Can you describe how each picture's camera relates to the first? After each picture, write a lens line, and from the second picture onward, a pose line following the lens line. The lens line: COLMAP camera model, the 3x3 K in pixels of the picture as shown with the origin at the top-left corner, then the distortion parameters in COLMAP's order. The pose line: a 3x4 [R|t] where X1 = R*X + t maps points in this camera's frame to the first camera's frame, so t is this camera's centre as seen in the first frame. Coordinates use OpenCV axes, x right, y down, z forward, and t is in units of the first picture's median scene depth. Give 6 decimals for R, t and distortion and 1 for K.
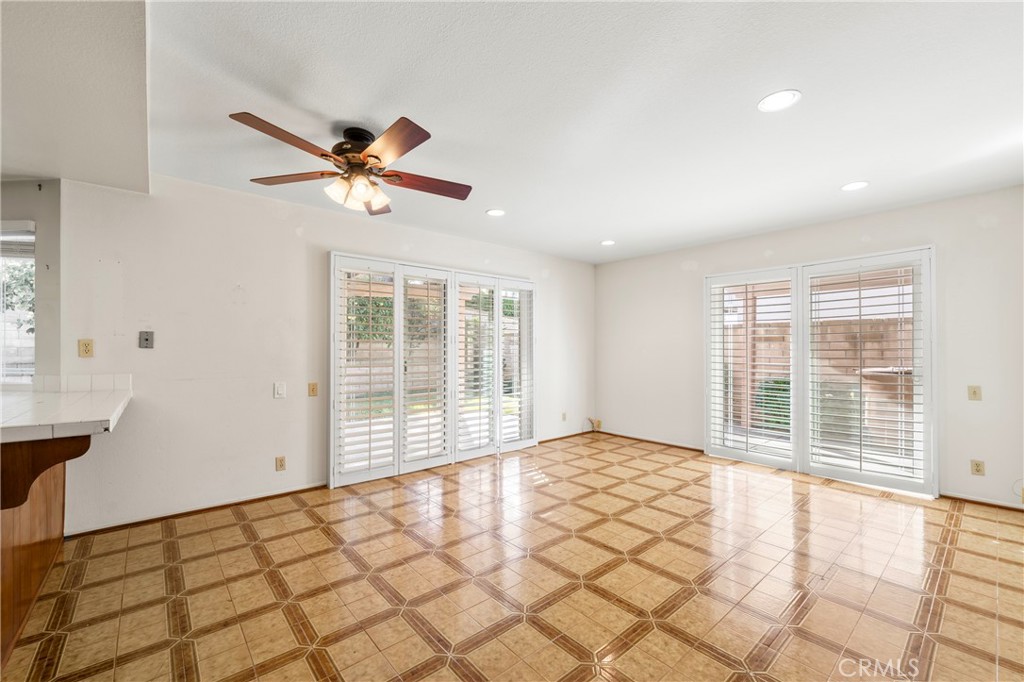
lens RADIAL K [[415.4, 0, 512.1], [0, 415.4, 344.8], [0, 0, 1]] dist [-0.000723, -0.000160]
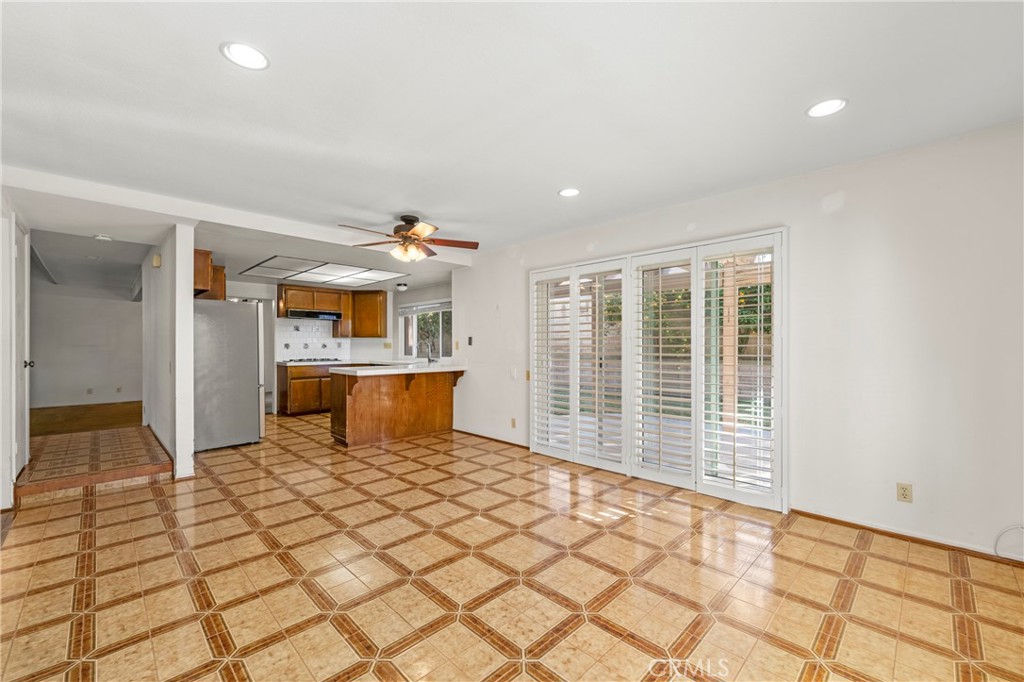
lens RADIAL K [[415.4, 0, 509.1], [0, 415.4, 343.9], [0, 0, 1]] dist [-0.000723, -0.000160]
pose [[0.074155, -0.003948, -0.997239, 1.044638], [0.011237, 0.999932, -0.003123, 0.008966], [0.997183, -0.010974, 0.074194, 0.999344]]
